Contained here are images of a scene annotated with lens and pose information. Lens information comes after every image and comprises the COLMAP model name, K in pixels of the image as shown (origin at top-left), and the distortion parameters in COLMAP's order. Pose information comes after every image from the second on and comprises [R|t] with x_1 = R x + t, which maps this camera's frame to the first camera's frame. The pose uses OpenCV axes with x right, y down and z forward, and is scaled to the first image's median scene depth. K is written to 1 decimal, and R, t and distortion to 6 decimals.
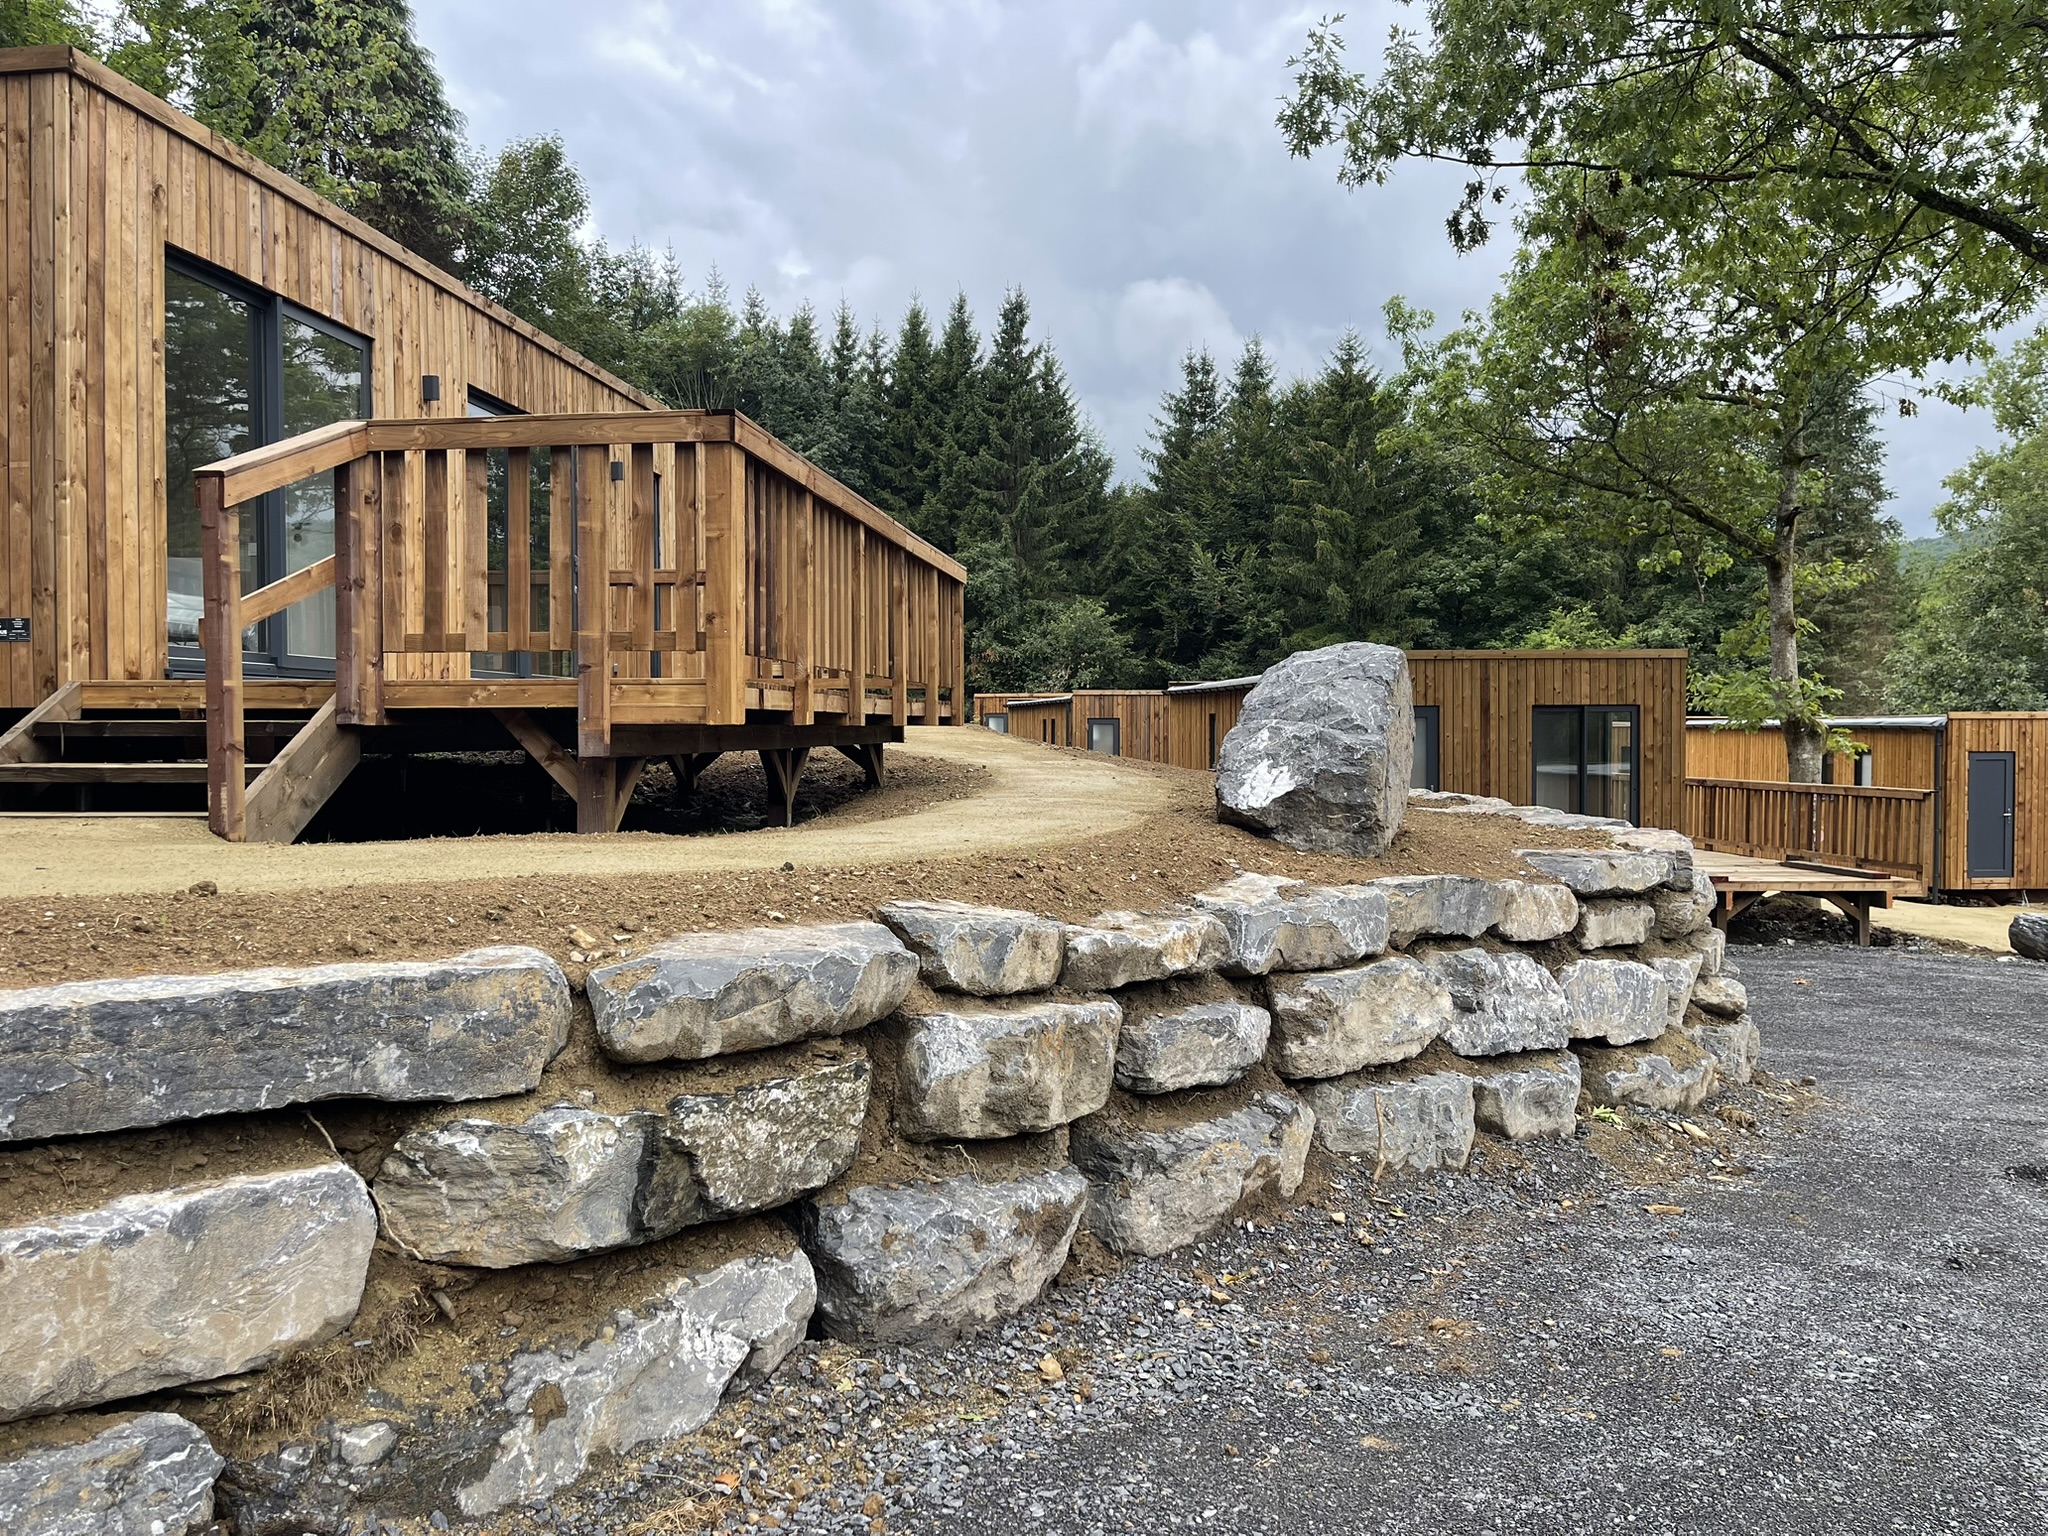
lens RADIAL K [[1545.4, 0, 1018.2], [0, 1545.4, 781.4], [0, 0, 1]] dist [0.048466, -0.045379]
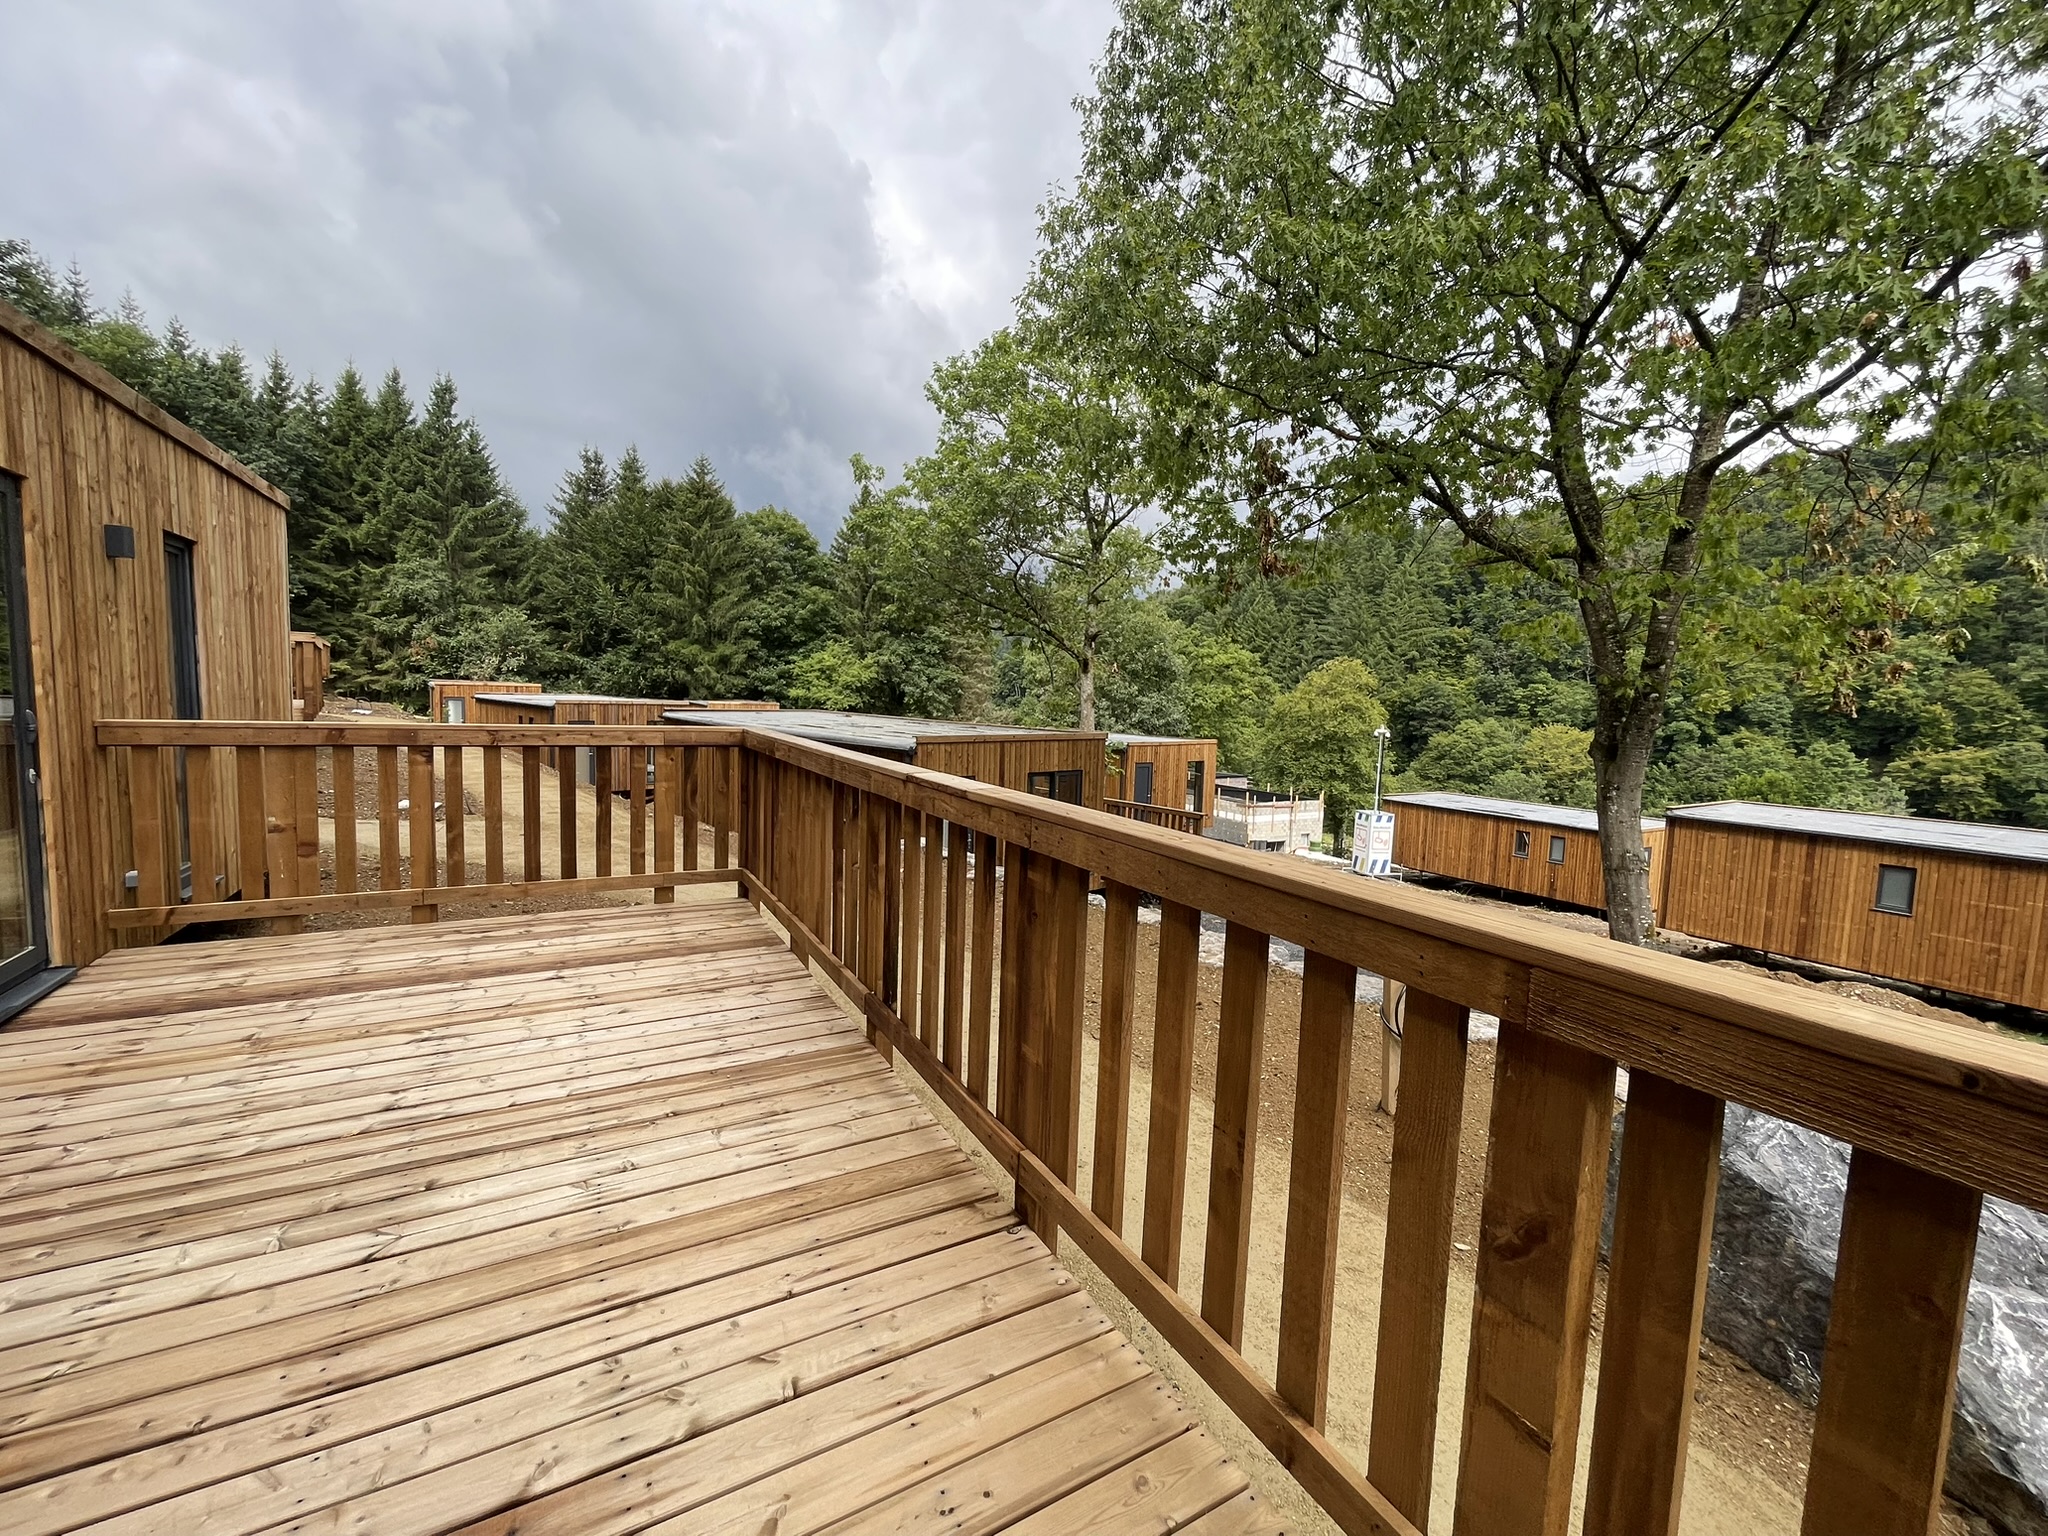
lens RADIAL K [[825.6, 0, 1025.8], [0, 825.6, 762.2], [0, 0, 1]] dist [-0.008319, 0.000070]
pose [[0.802582, -0.020569, 0.596188, -0.029790], [-0.015839, 0.998318, 0.055766, -0.024413], [-0.596332, -0.054200, 0.800906, 0.096117]]
